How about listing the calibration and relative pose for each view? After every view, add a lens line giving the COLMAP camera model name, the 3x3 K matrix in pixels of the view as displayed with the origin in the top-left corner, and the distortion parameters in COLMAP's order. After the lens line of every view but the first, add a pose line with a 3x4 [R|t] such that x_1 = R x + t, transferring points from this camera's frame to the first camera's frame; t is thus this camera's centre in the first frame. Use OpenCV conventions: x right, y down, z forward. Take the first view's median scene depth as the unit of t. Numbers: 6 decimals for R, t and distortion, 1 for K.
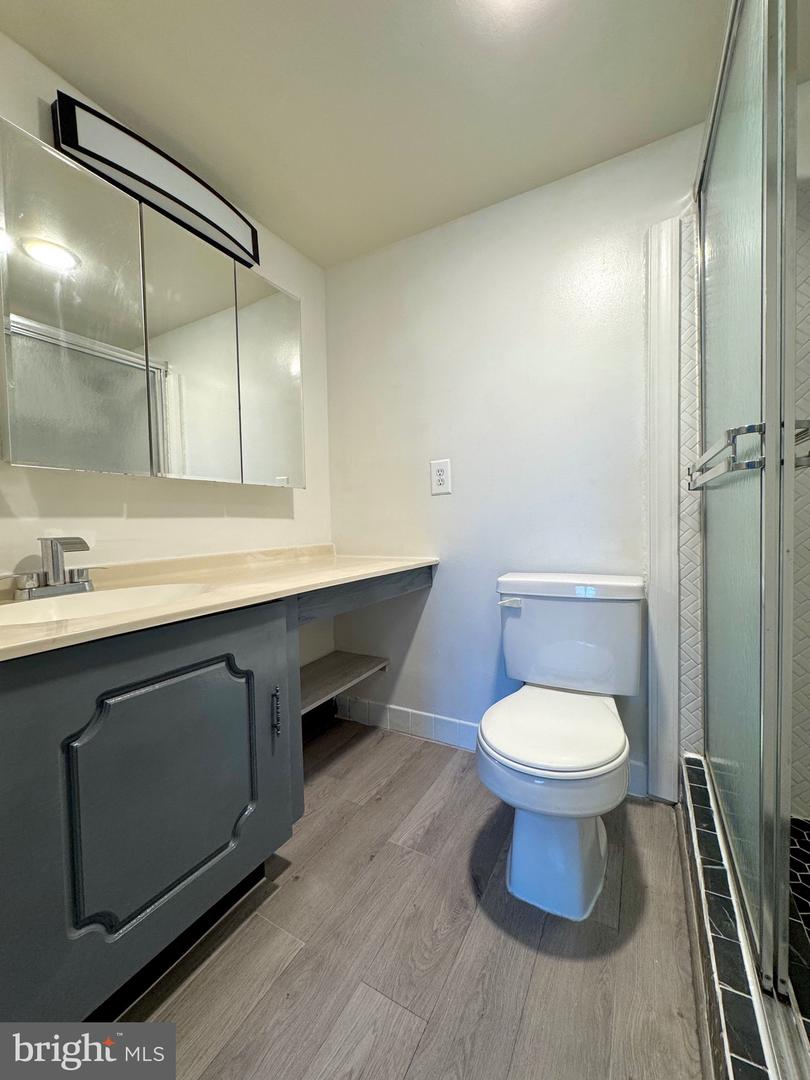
lens RADIAL K [[432.3, 0, 408.2], [0, 432.3, 538.4], [0, 0, 1]] dist [0.002674, 0.000026]
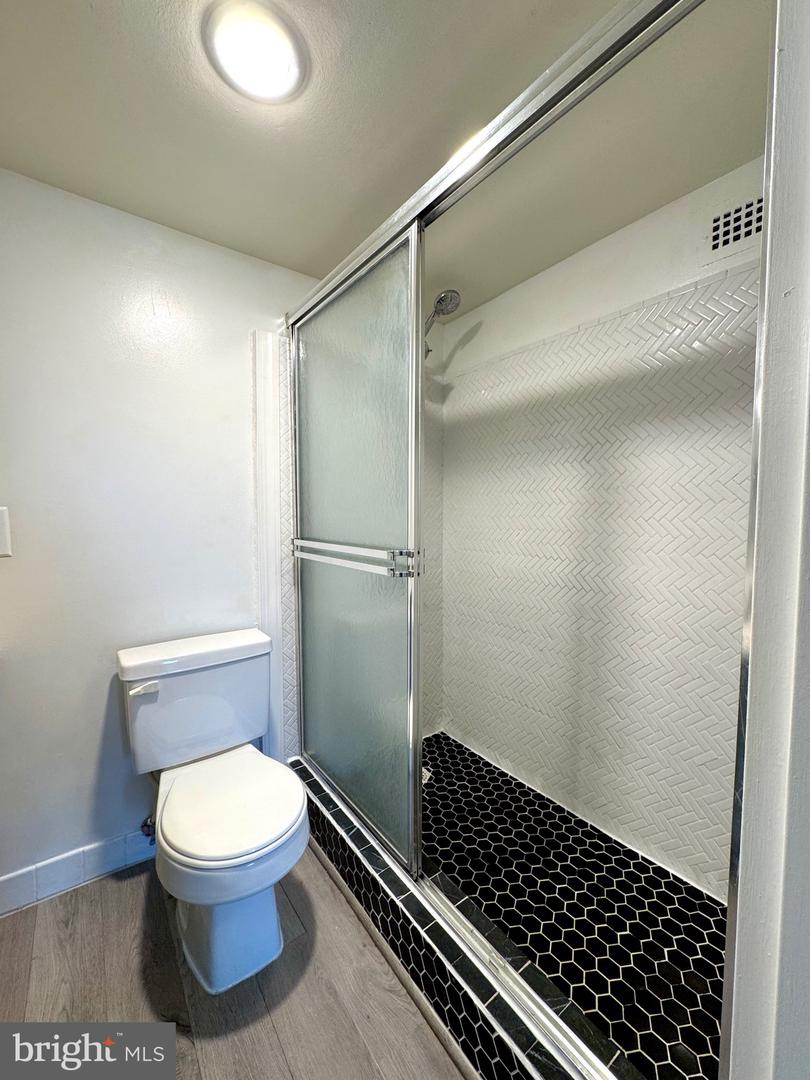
lens RADIAL K [[432.3, 0, 405.8], [0, 432.3, 537.8], [0, 0, 1]] dist [0.002674, 0.000026]
pose [[0.412000, -0.026303, 0.910804, -0.459998], [0.018067, 0.999623, 0.020696, -0.226076], [-0.911005, 0.007929, 0.412320, 0.202486]]
